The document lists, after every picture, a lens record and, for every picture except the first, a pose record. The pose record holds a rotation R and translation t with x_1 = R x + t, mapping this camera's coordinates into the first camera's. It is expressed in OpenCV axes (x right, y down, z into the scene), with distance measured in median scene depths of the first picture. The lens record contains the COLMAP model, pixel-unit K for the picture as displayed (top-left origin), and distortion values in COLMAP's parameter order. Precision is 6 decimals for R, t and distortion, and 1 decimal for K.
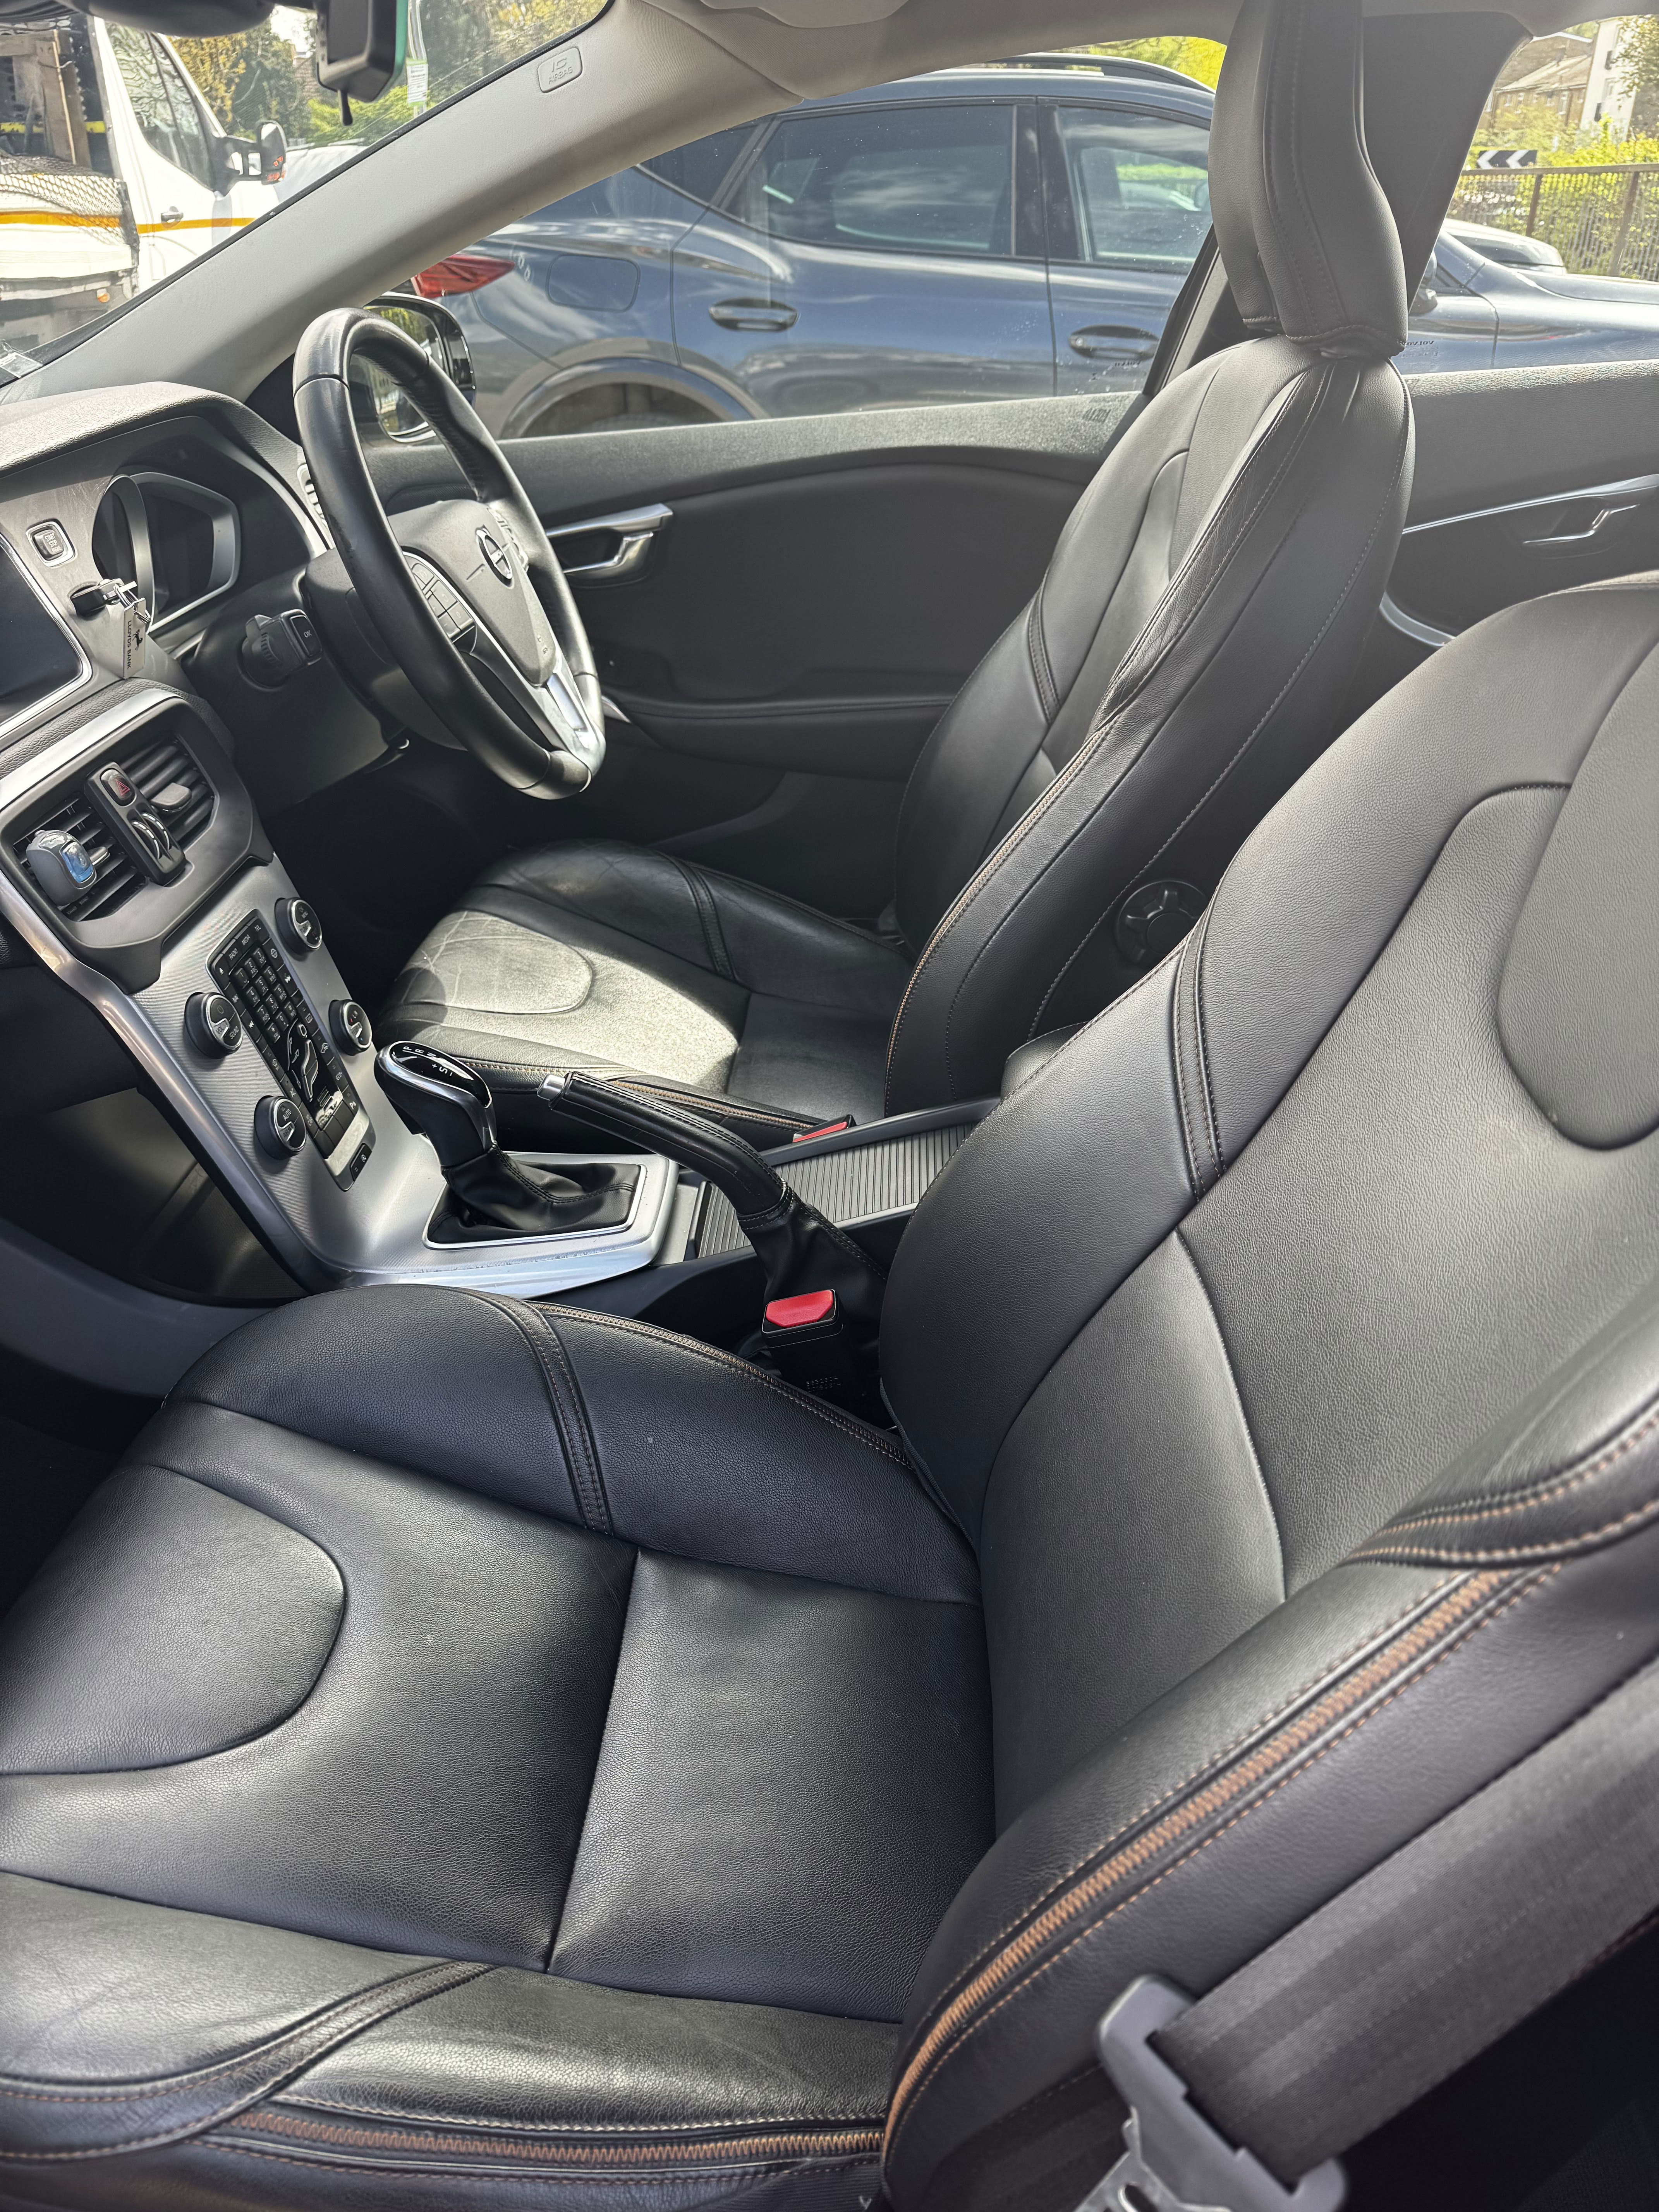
lens RADIAL K [[1557.7, 0, 829.5], [0, 1557.7, 1106.0], [0, 0, 1]] dist [0.087968, -0.124378]
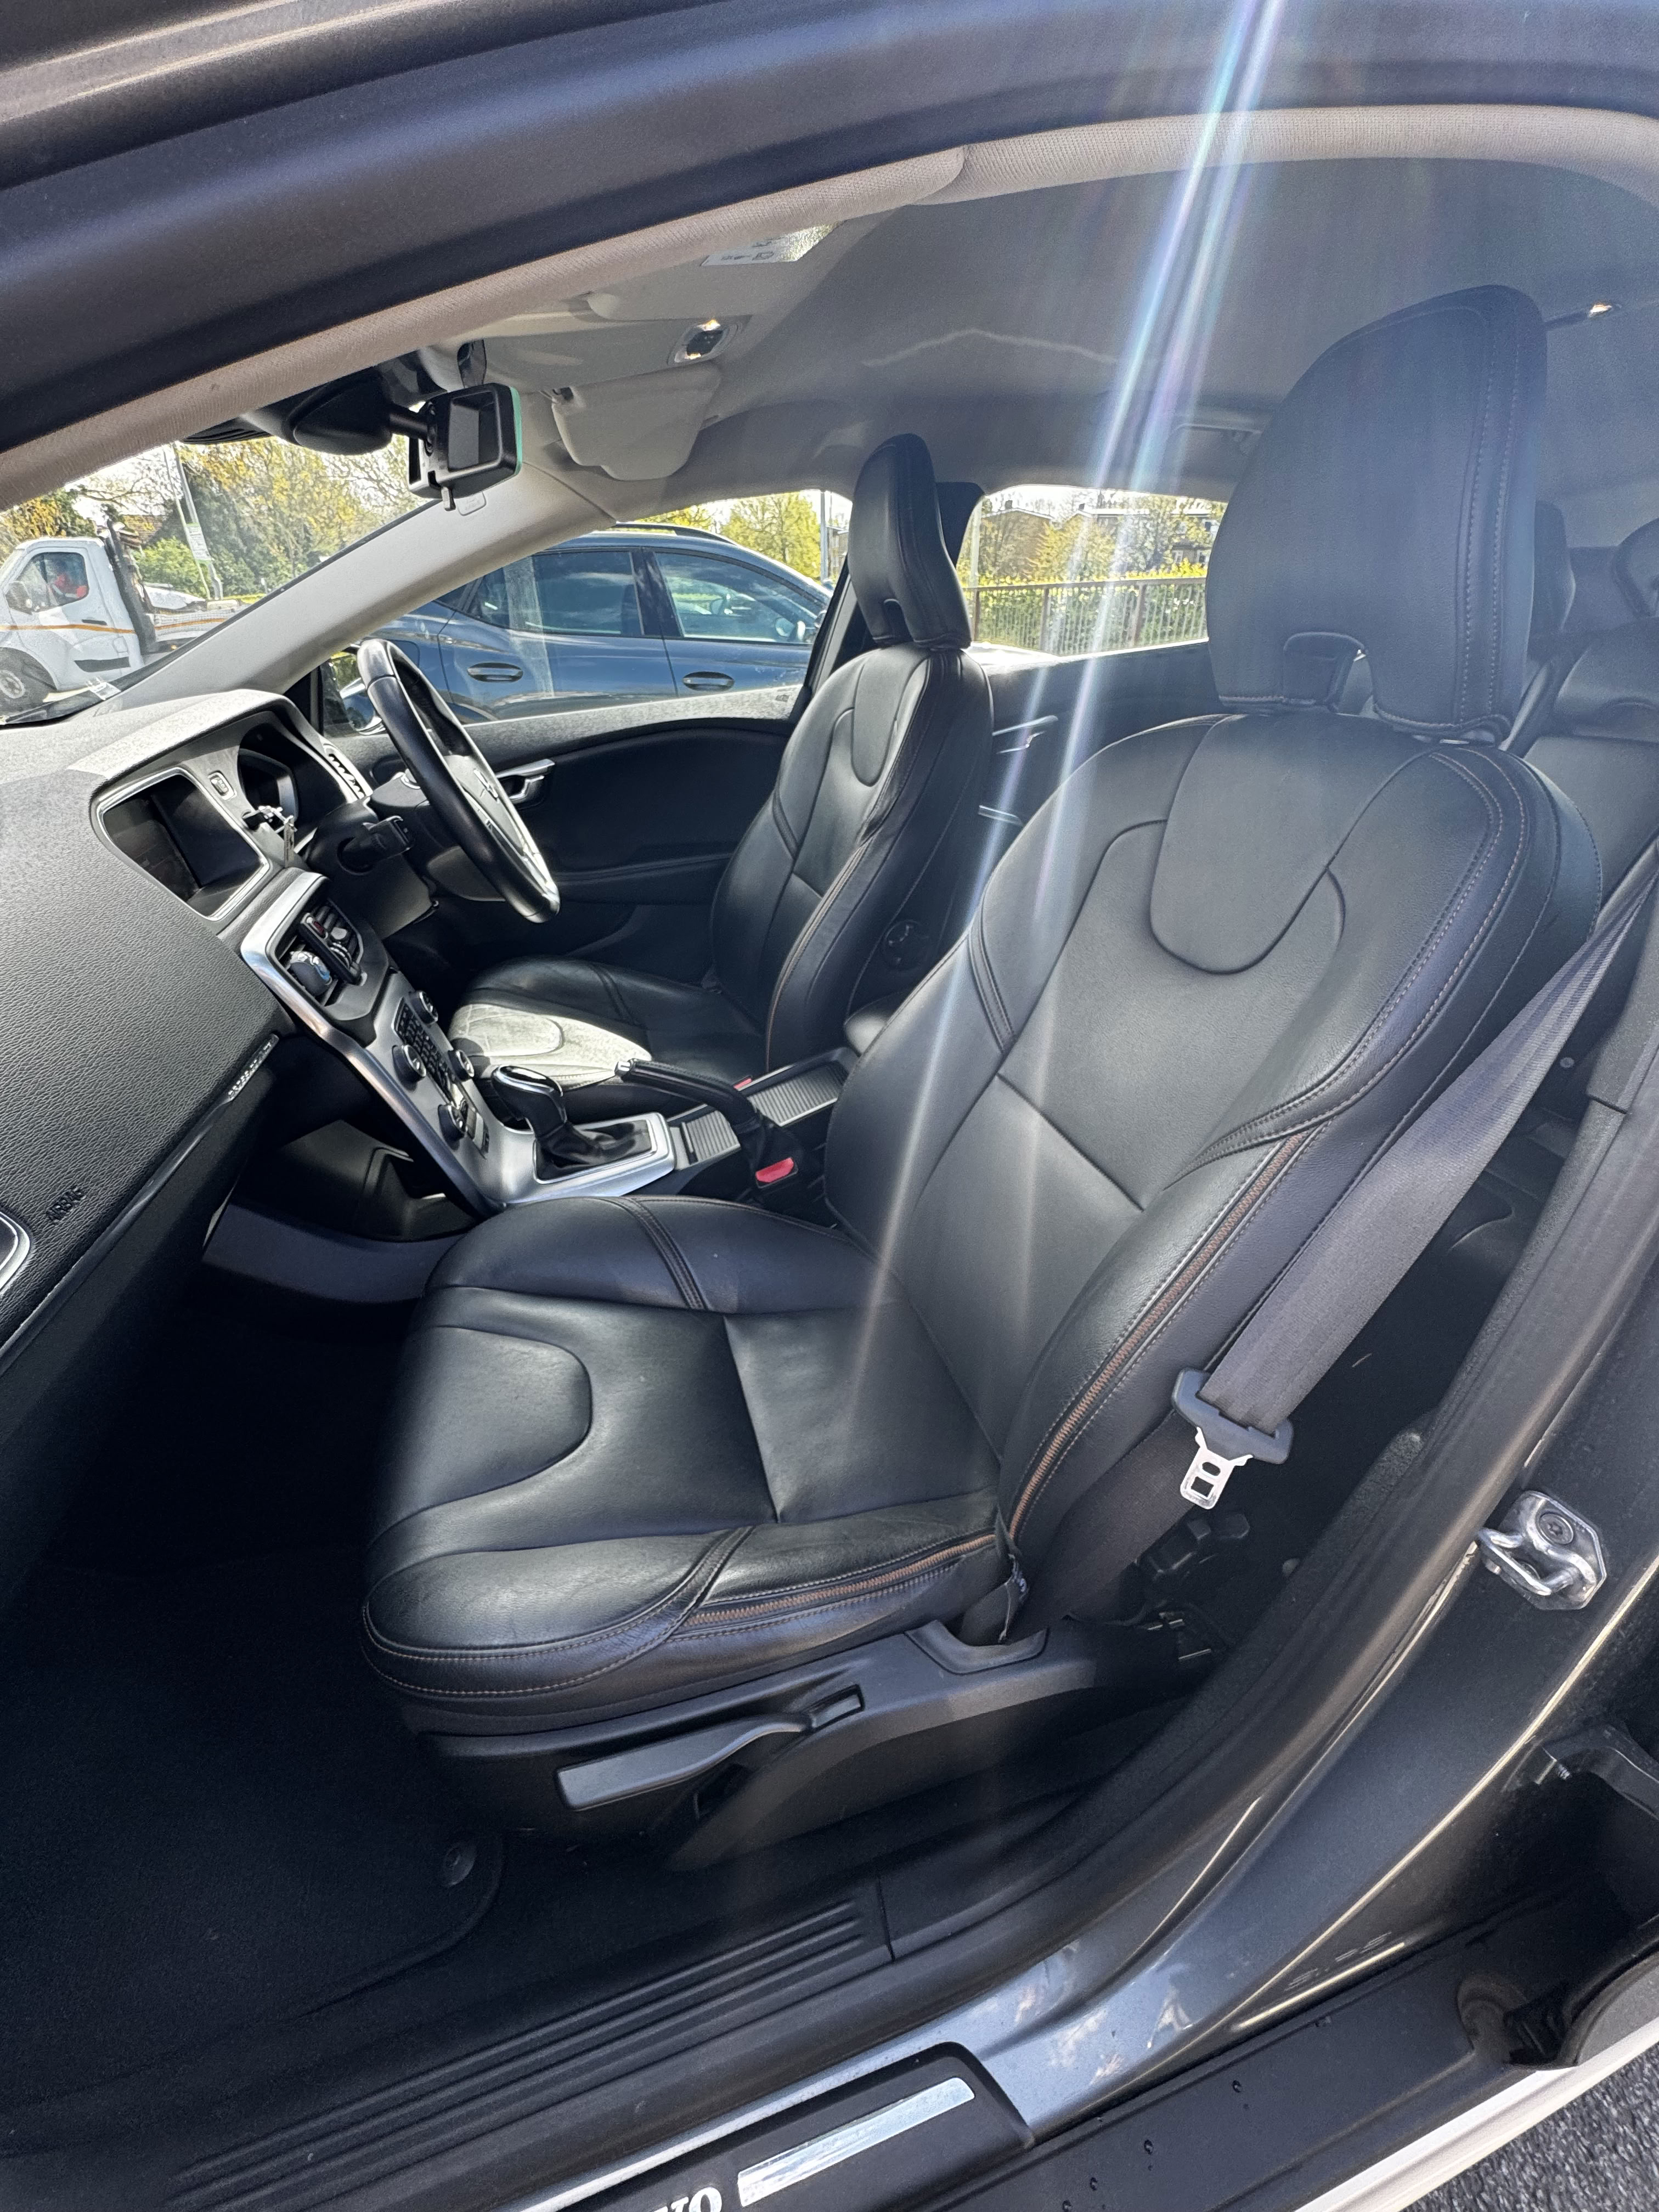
lens RADIAL K [[886.4, 0, 829.5], [0, 886.4, 1106.0], [0, 0, 1]] dist [0.000943, 0.000090]
pose [[0.944636, -0.167022, 0.282431, -0.217012], [0.171284, 0.985174, 0.009716, 0.051977], [-0.279866, 0.039198, 0.959238, -0.003811]]
